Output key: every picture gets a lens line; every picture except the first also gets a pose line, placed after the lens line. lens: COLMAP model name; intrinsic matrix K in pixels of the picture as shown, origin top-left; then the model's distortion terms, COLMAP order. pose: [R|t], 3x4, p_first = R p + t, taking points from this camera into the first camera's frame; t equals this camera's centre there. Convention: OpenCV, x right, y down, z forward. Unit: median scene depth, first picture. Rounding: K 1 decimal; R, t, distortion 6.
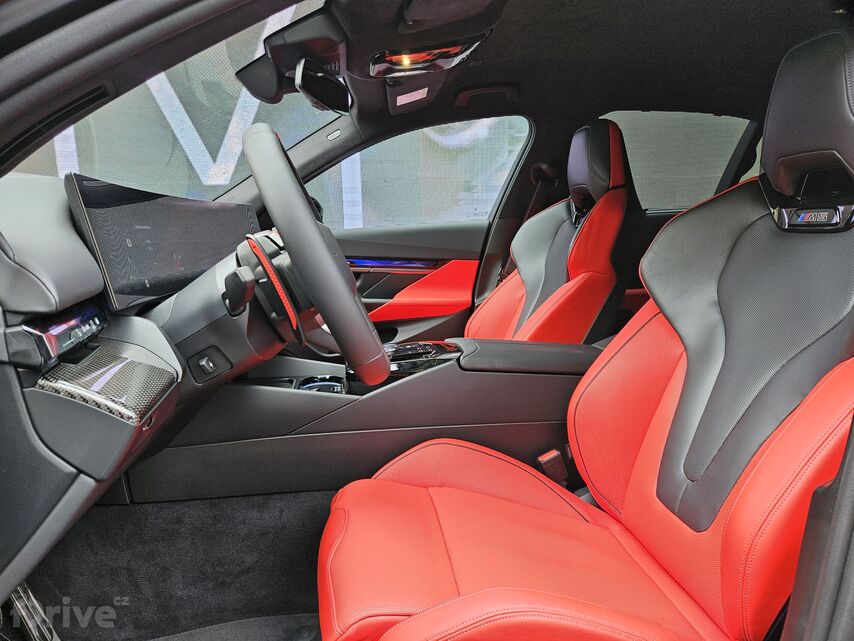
lens RADIAL K [[560.7, 0, 427.5], [0, 560.7, 350.4], [0, 0, 1]] dist [0.049561, -0.056965]
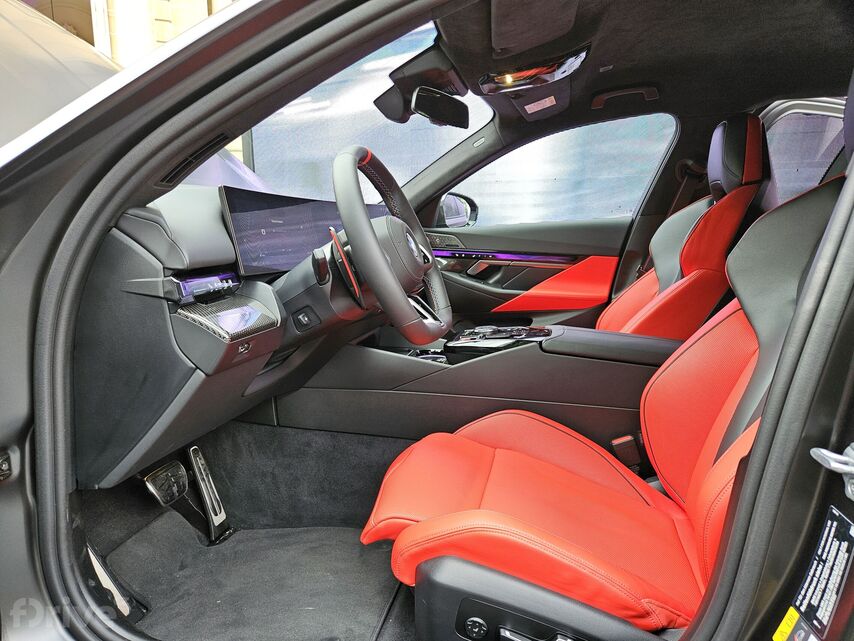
lens RADIAL K [[560.7, 0, 427.5], [0, 560.7, 350.4], [0, 0, 1]] dist [0.049561, -0.056965]
pose [[0.932493, 0.083859, -0.351319, 0.253473], [-0.083048, 0.996394, 0.017405, 0.034148], [0.351511, 0.012946, 0.936094, -0.132361]]
